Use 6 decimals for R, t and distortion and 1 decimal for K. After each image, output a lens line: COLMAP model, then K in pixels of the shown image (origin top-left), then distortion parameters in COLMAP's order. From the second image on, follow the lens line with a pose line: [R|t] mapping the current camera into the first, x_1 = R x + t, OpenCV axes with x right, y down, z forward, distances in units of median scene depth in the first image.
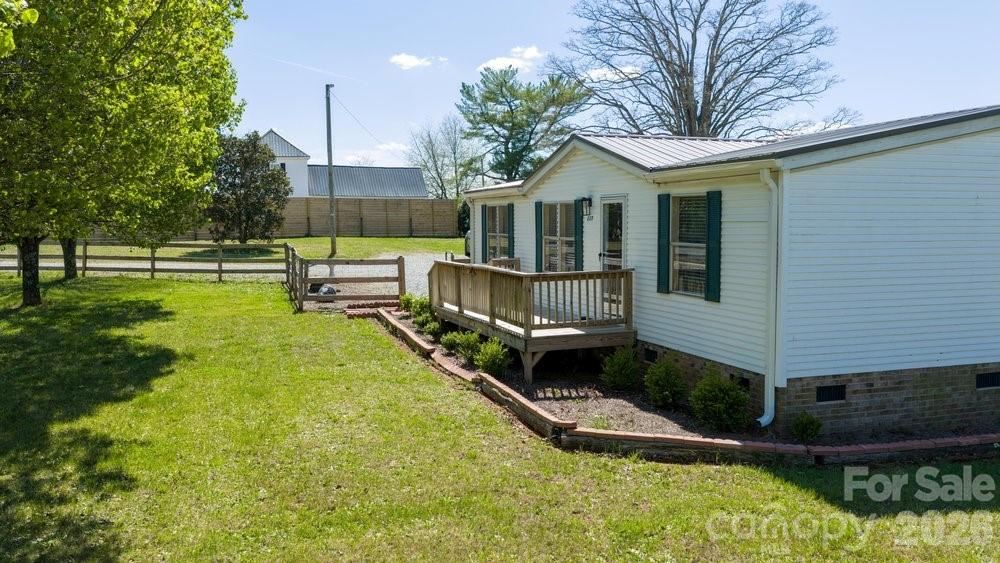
lens RADIAL K [[828.6, 0, 504.6], [0, 828.6, 282.6], [0, 0, 1]] dist [0.013418, -0.015233]
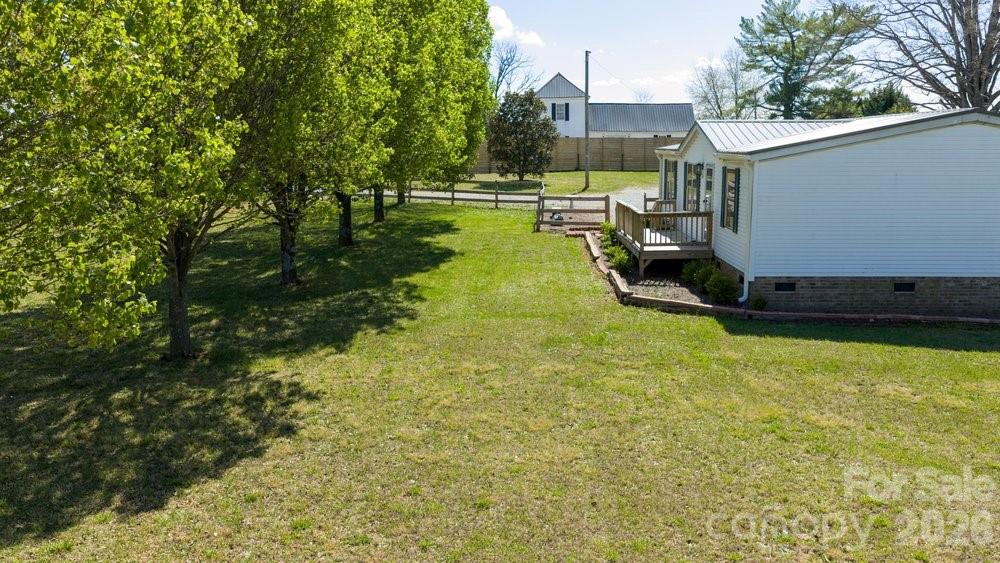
lens RADIAL K [[828.6, 0, 504.6], [0, 828.6, 282.6], [0, 0, 1]] dist [0.013418, -0.015233]
pose [[0.936585, 0.057333, -0.345719, 0.167835], [-0.025547, 0.995072, 0.095811, -0.011284], [0.349508, -0.080903, 0.933434, -0.324213]]
